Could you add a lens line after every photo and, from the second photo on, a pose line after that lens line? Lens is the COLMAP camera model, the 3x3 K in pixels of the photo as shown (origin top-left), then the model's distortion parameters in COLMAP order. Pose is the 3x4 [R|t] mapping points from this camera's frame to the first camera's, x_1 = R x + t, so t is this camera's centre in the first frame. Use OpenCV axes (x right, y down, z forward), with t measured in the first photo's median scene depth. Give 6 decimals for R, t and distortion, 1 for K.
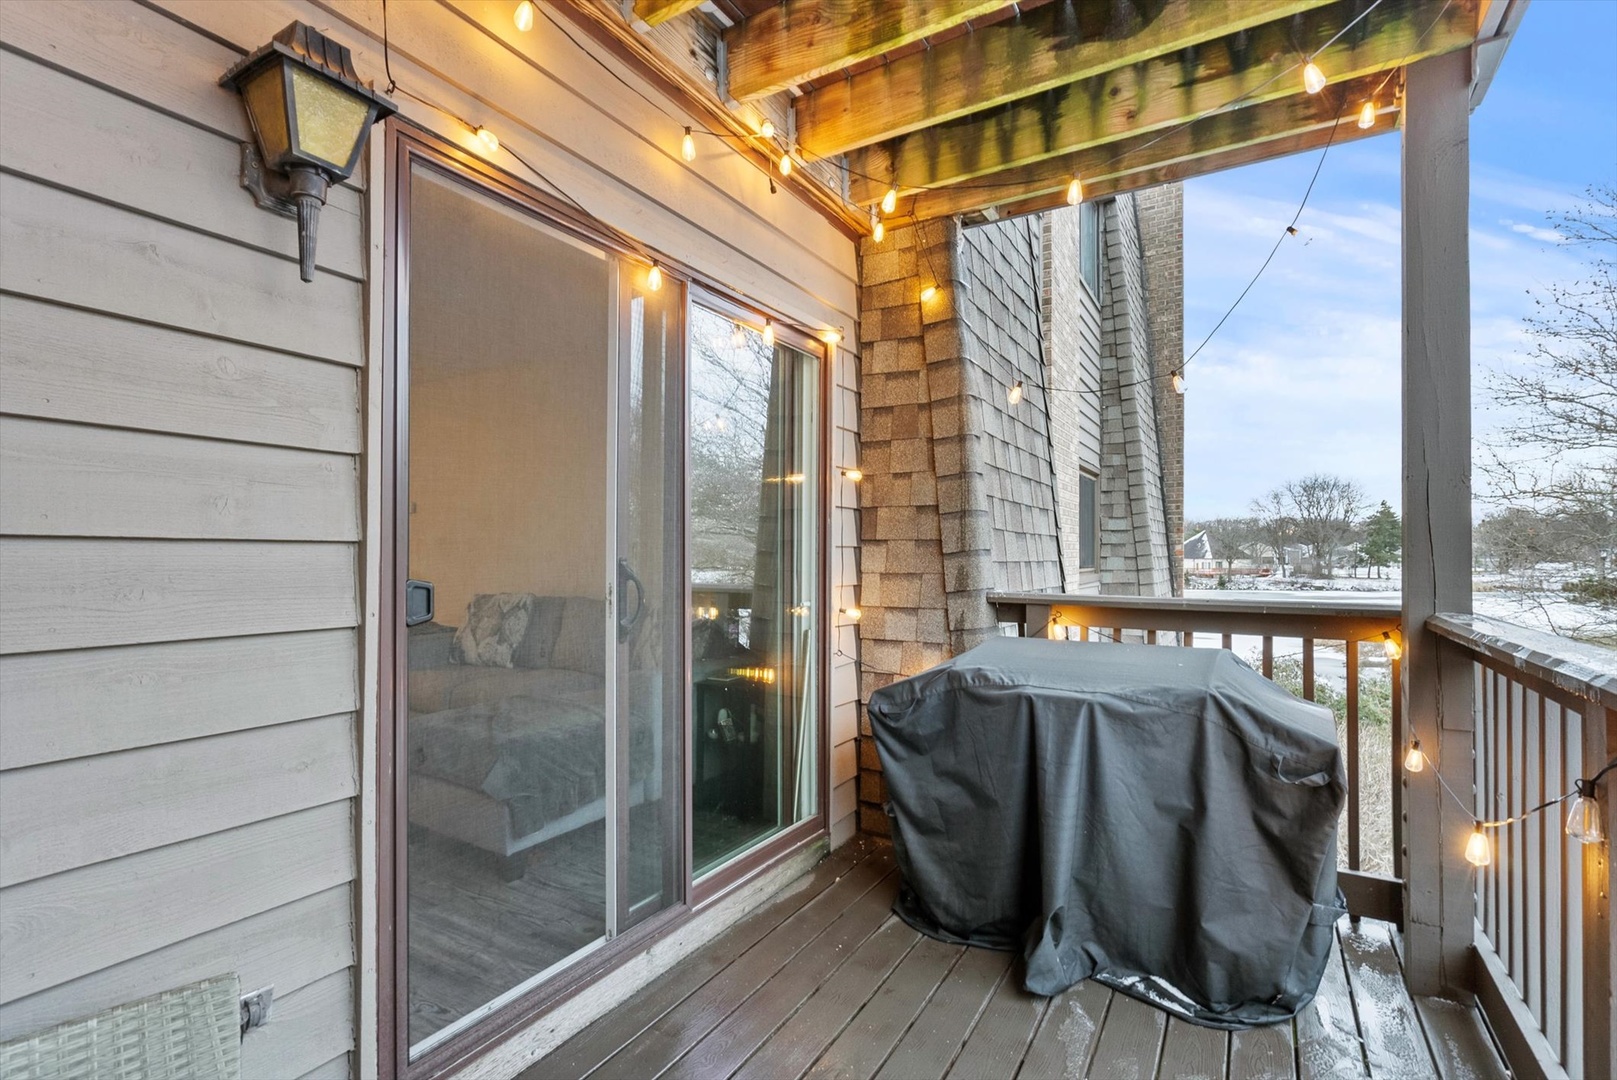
lens RADIAL K [[741.4, 0, 802.5], [0, 741.4, 560.5], [0, 0, 1]] dist [-0.049551, 0.023992]
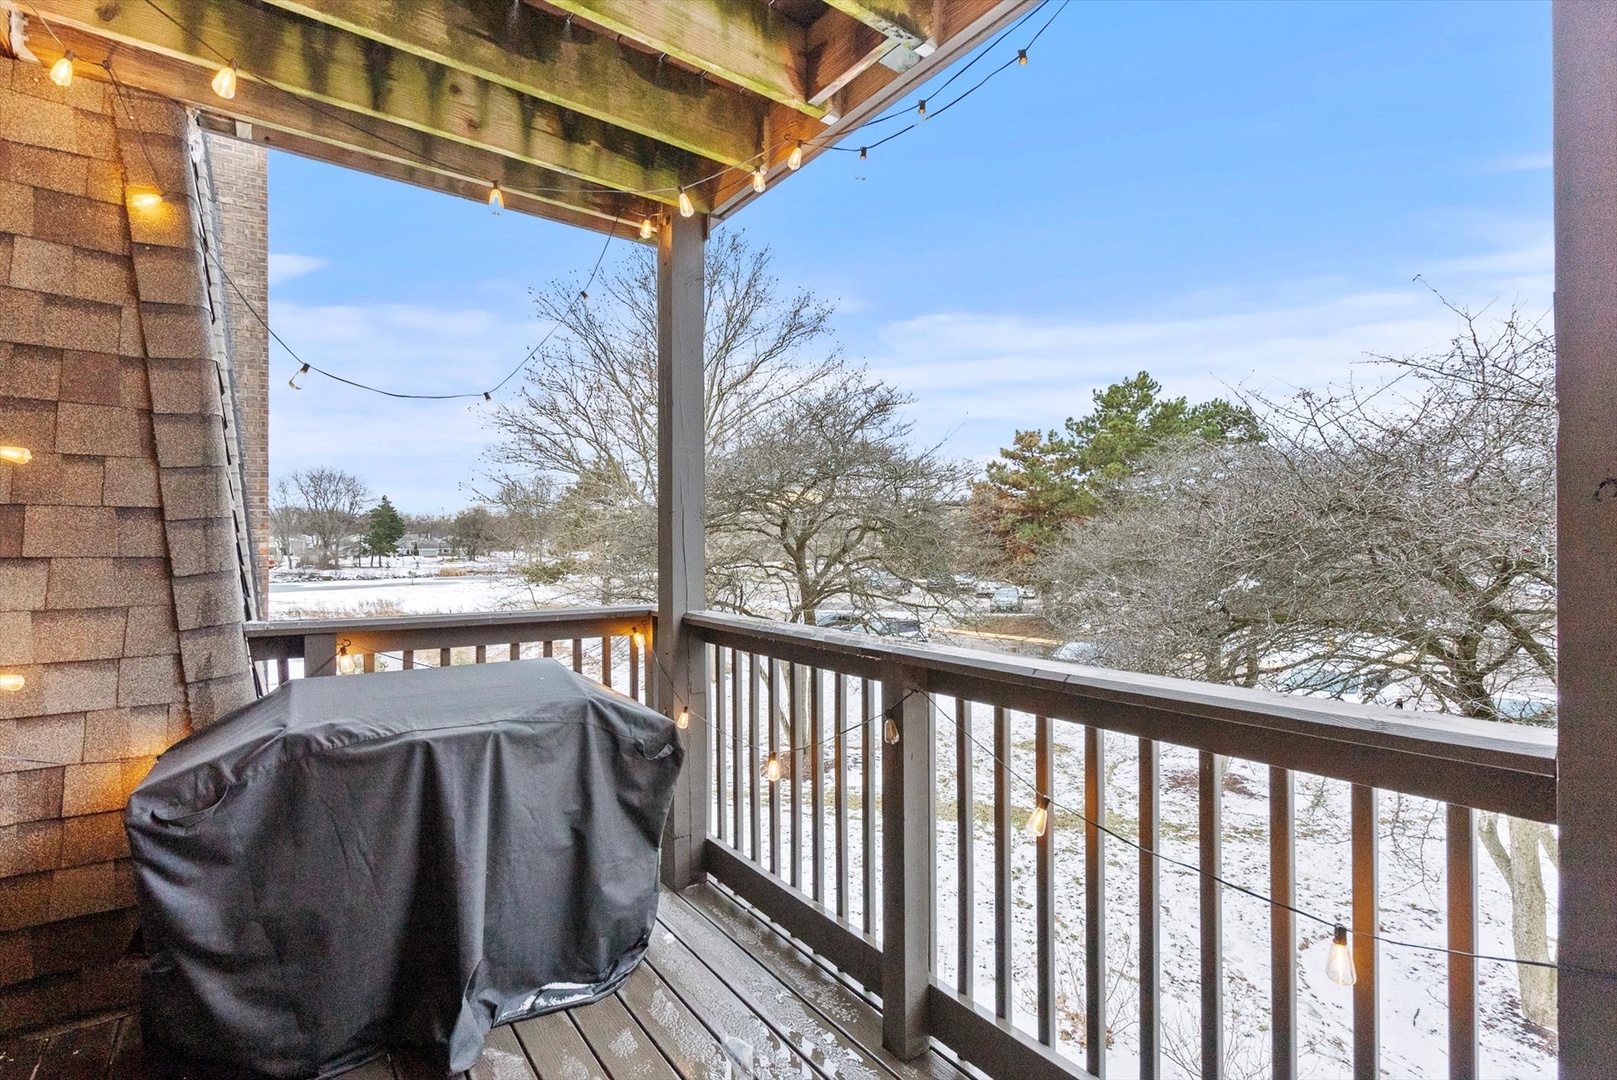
lens RADIAL K [[746.7, 0, 802.4], [0, 746.7, 544.7], [0, 0, 1]] dist [-0.002712, 0.000906]
pose [[0.377279, -0.001393, 0.926098, -0.302327], [0.010125, 0.999945, -0.002620, -0.039549], [-0.926044, 0.010365, 0.377273, 0.211261]]
